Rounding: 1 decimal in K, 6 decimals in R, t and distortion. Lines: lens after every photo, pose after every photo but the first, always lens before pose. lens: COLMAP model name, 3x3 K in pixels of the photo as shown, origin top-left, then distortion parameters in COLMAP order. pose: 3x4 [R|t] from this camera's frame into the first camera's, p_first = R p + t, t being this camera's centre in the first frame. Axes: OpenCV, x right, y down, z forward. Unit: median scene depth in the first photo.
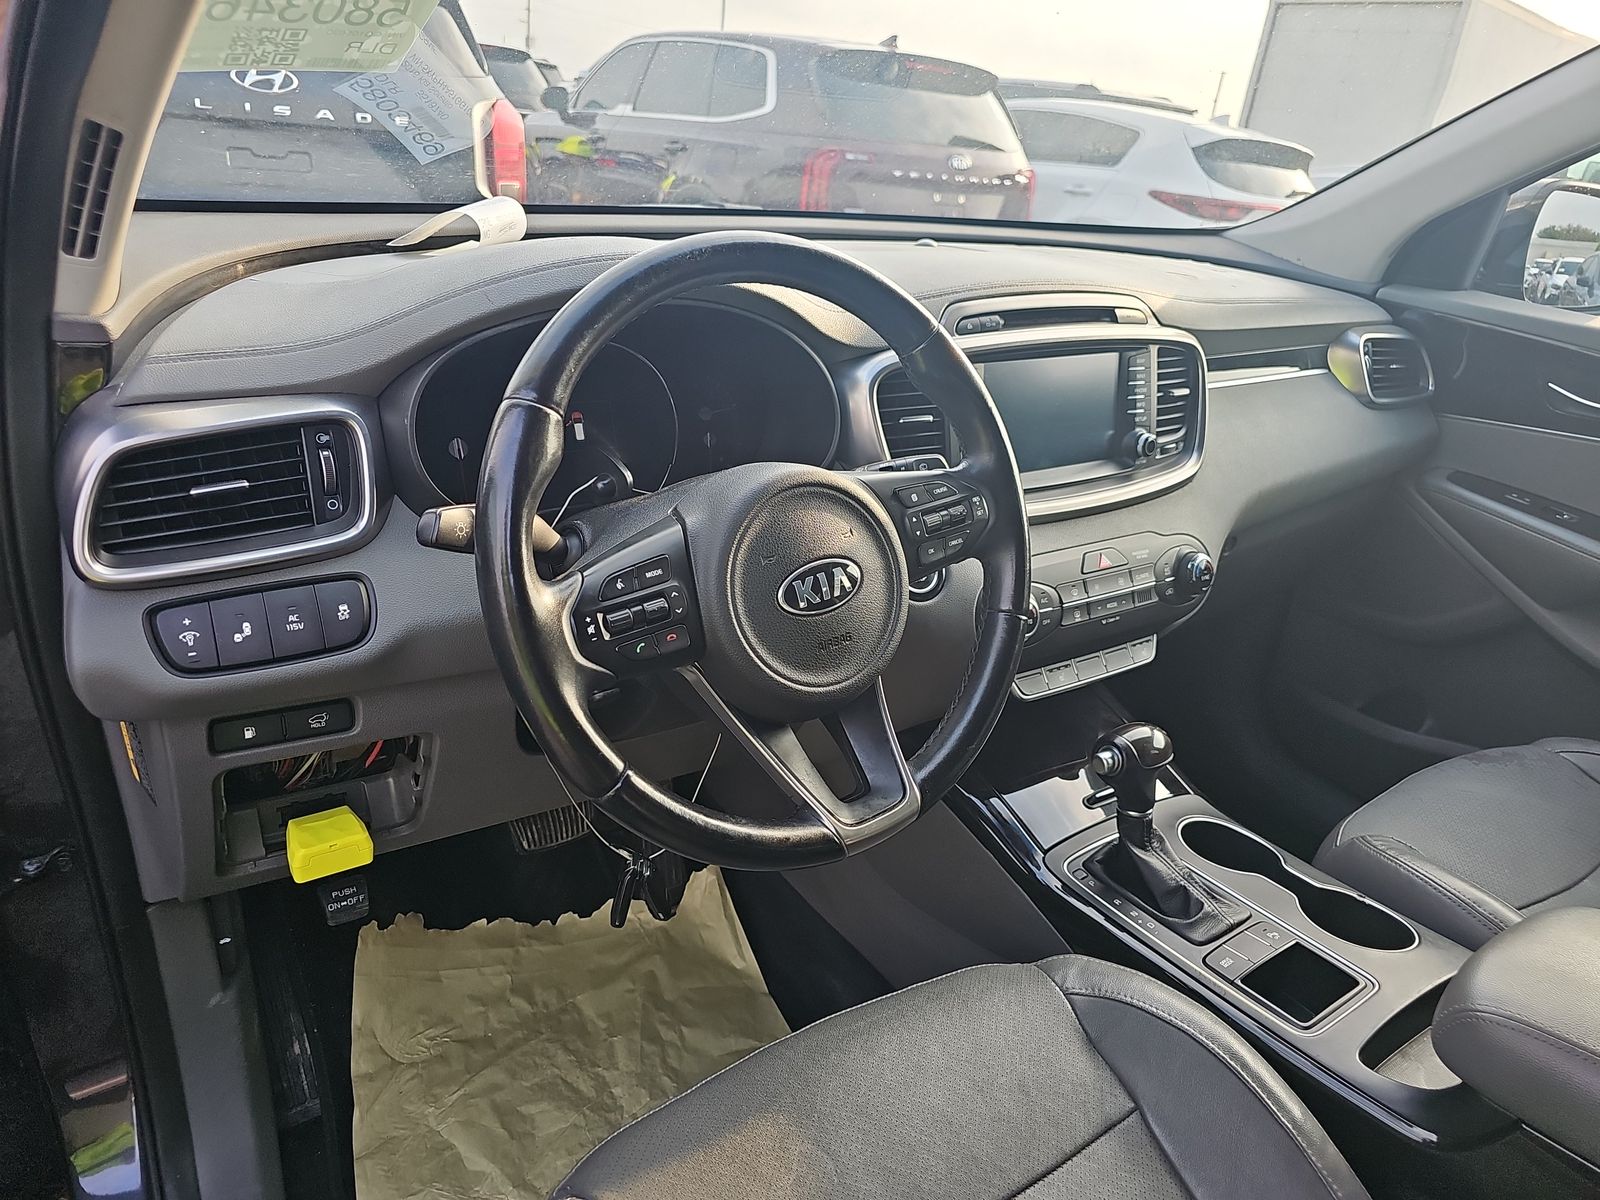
lens RADIAL K [[1091.2, 0, 800.0], [0, 1091.2, 600.0], [0, 0, 1]] dist [0.061330, -0.084256]
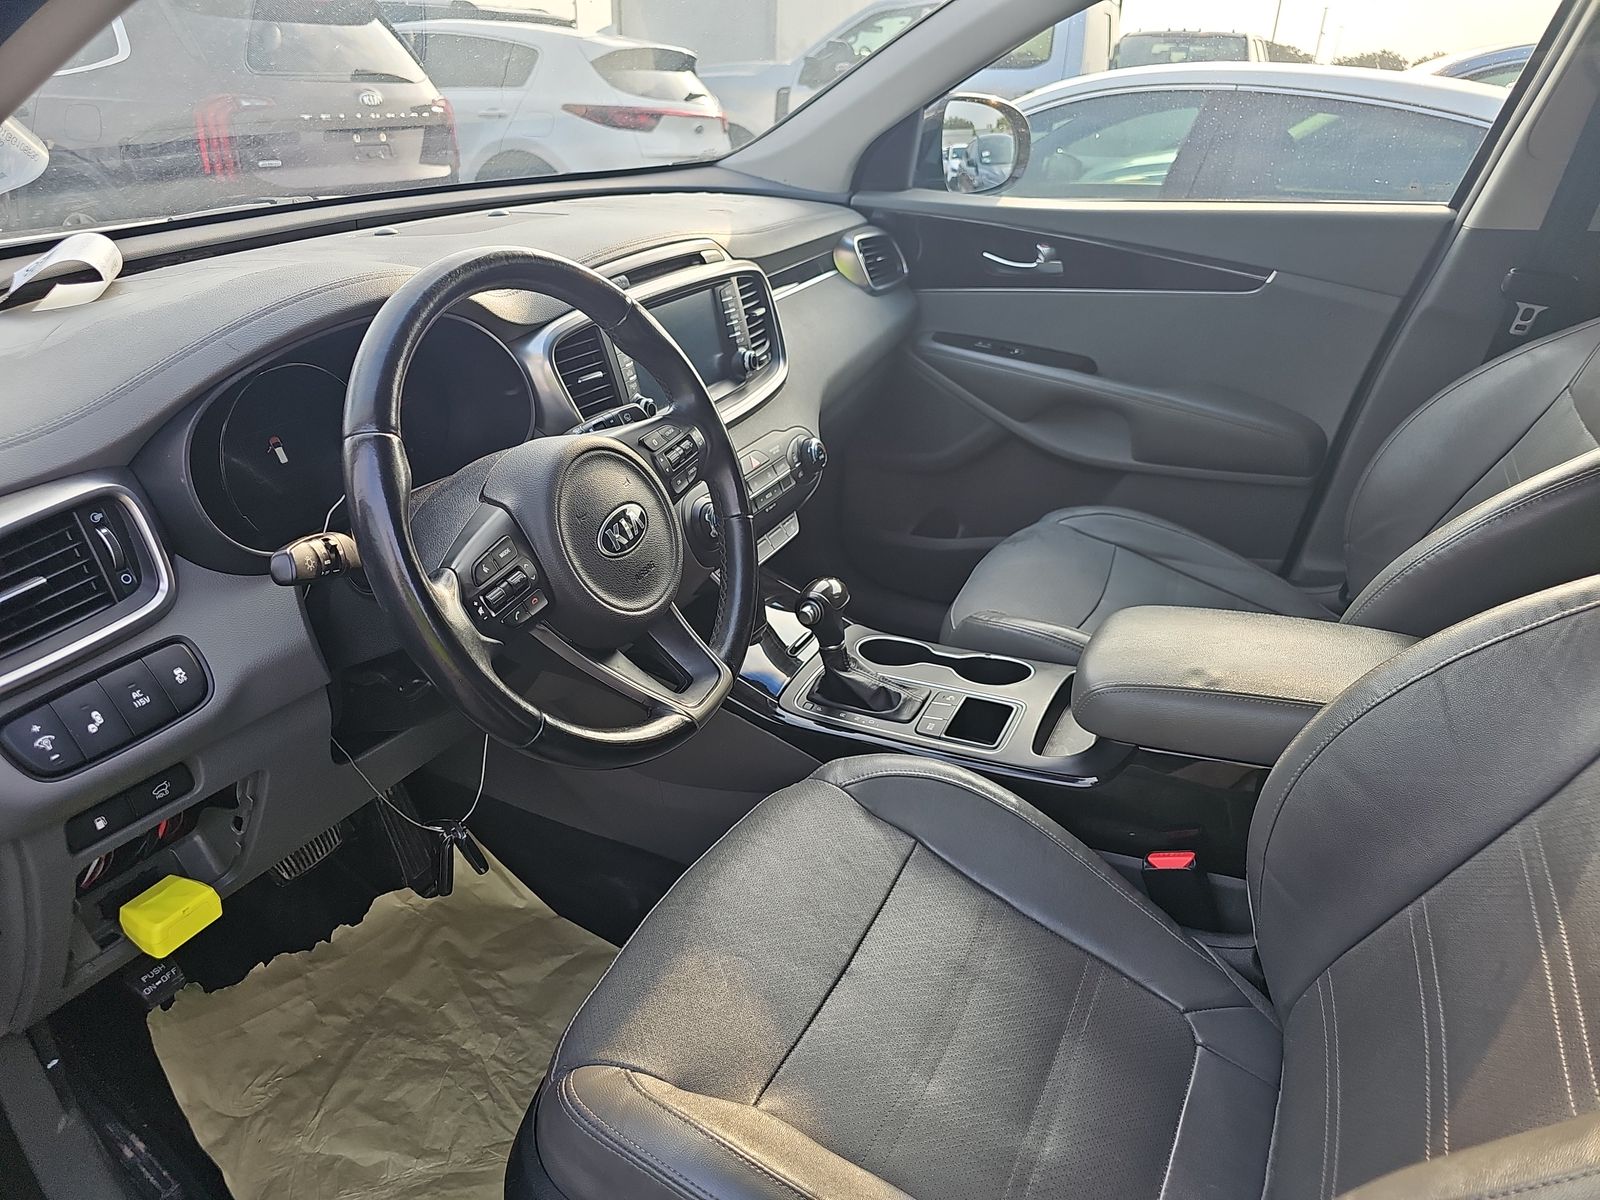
lens RADIAL K [[1100.9, 0, 806.3], [0, 1100.9, 603.5], [0, 0, 1]] dist [0.045501, -0.043781]
pose [[0.864380, -0.286930, 0.412938, -0.233984], [0.256905, 0.957941, 0.127860, -0.026337], [-0.432258, -0.004434, 0.901739, -0.140460]]
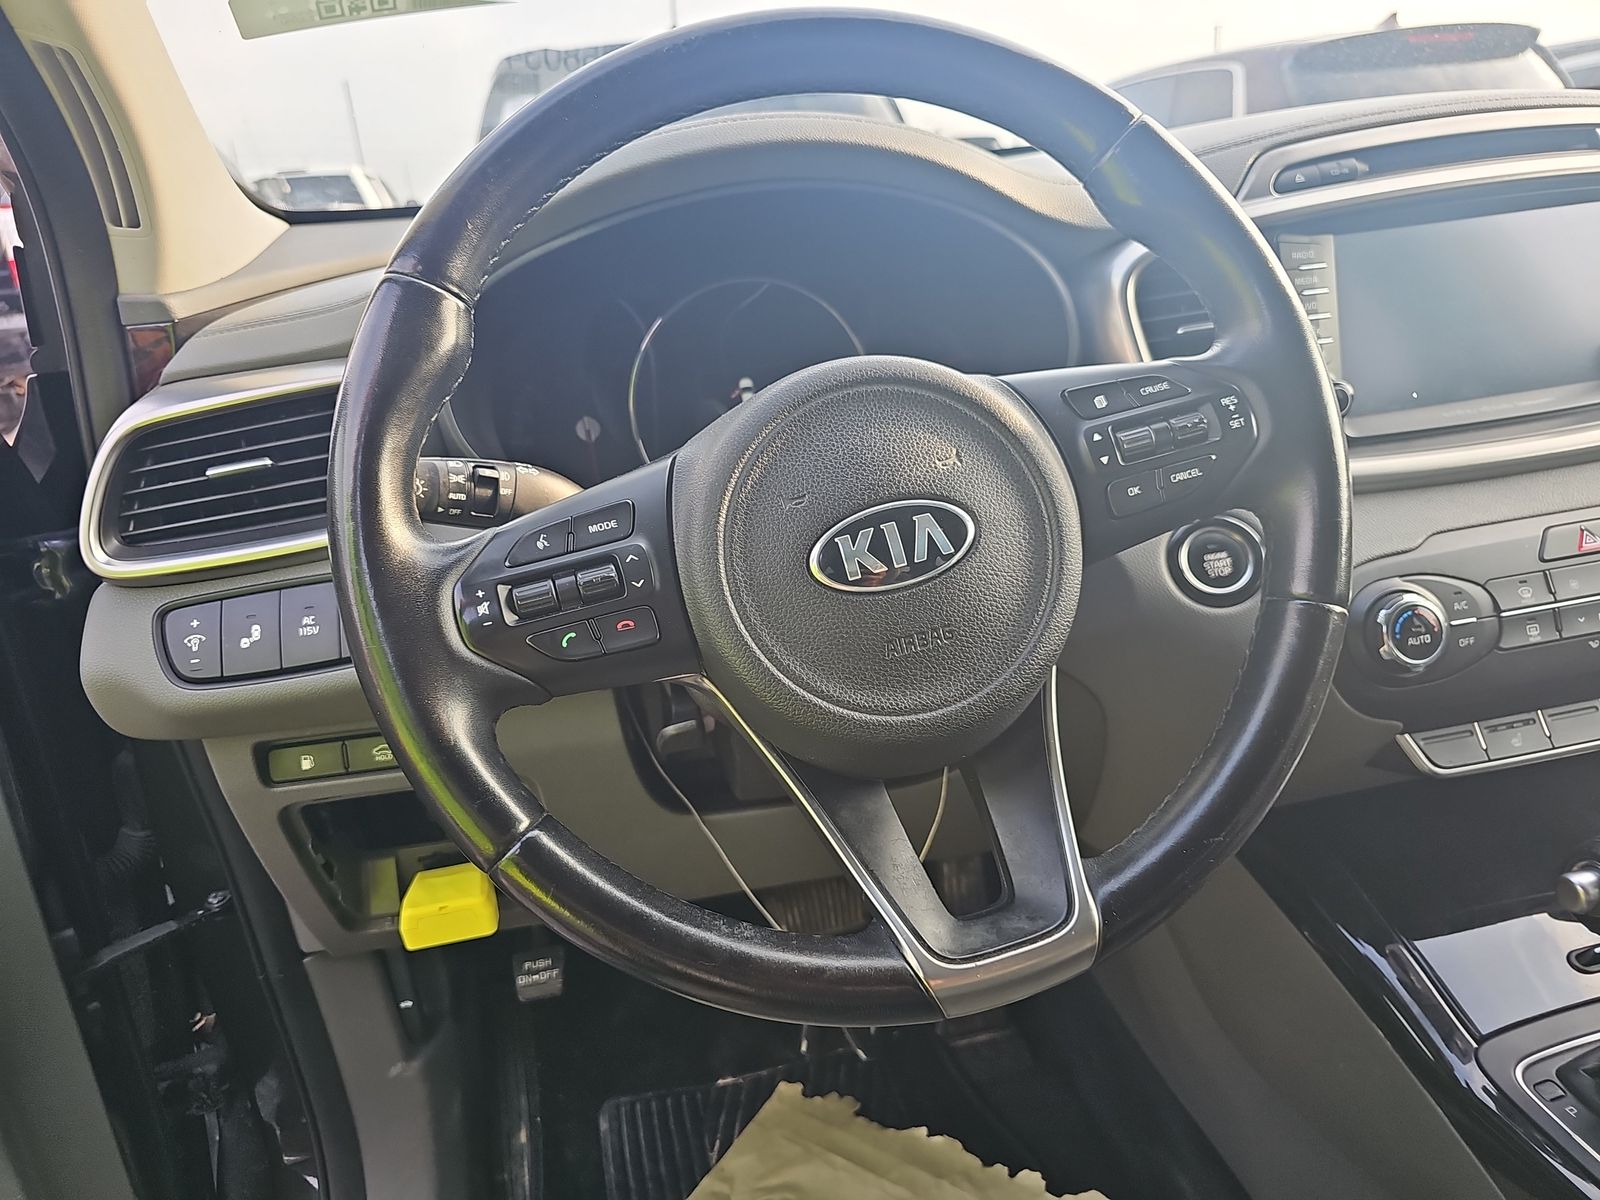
lens RADIAL K [[1093.5, 0, 796.7], [0, 1093.5, 595.7], [0, 0, 1]] dist [0.001131, -0.004014]
pose [[0.895704, -0.029954, -0.443641, 0.164212], [-0.004635, 0.997045, -0.076677, 0.042276], [0.444627, 0.070737, 0.892918, 0.311116]]
